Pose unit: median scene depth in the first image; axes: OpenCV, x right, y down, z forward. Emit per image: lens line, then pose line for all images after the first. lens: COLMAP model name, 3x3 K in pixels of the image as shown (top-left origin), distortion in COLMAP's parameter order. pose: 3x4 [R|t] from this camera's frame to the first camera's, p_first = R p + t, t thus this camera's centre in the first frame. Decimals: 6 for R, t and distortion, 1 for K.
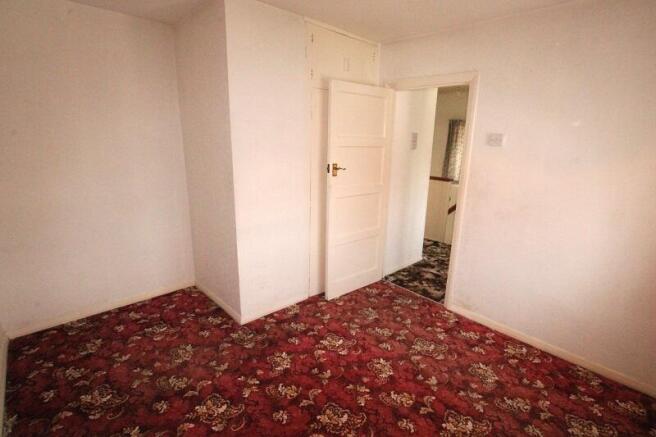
lens RADIAL K [[315.5, 0, 334.2], [0, 315.5, 218.4], [0, 0, 1]] dist [-0.002341, -0.000203]
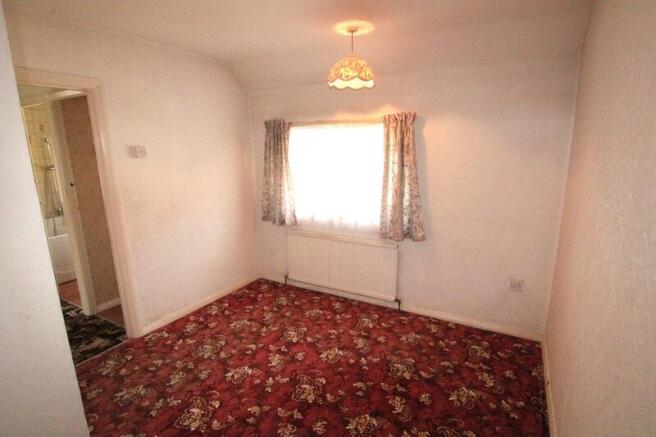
lens RADIAL K [[315.5, 0, 334.2], [0, 315.5, 218.4], [0, 0, 1]] dist [-0.002341, -0.000203]
pose [[-0.283446, -0.218935, 0.933663, -0.850048], [0.241246, 0.926003, 0.290378, -0.234214], [-0.928148, 0.307548, -0.209654, 0.842025]]
